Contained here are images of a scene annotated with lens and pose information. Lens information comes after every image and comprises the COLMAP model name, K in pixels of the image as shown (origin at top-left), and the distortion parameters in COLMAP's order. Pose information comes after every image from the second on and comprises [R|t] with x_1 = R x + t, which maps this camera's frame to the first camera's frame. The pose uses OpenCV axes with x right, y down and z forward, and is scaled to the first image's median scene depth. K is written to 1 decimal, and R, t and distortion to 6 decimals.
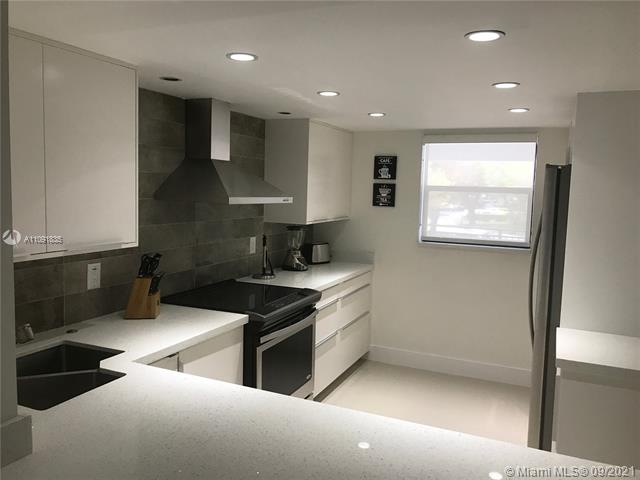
lens RADIAL K [[534.4, 0, 321.4], [0, 534.4, 237.8], [0, 0, 1]] dist [0.038622, -0.014201]
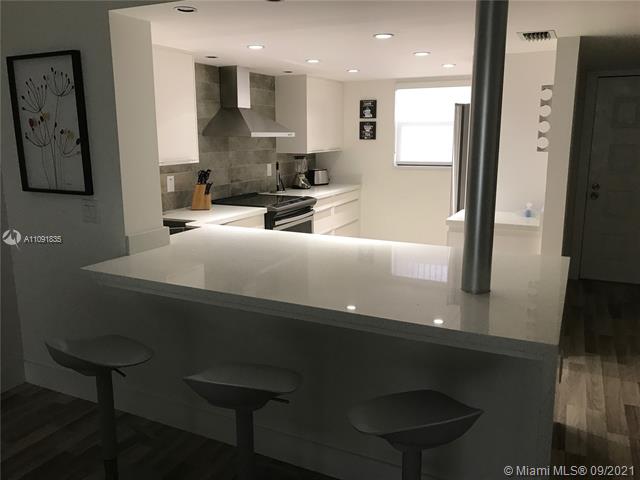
lens RADIAL K [[534.4, 0, 318.8], [0, 534.4, 242.1], [0, 0, 1]] dist [0.038622, -0.014201]
pose [[0.998531, -0.024353, -0.048393, 0.065374], [0.029339, 0.994023, 0.105156, 0.060494], [0.045543, -0.106422, 0.993278, -0.410911]]
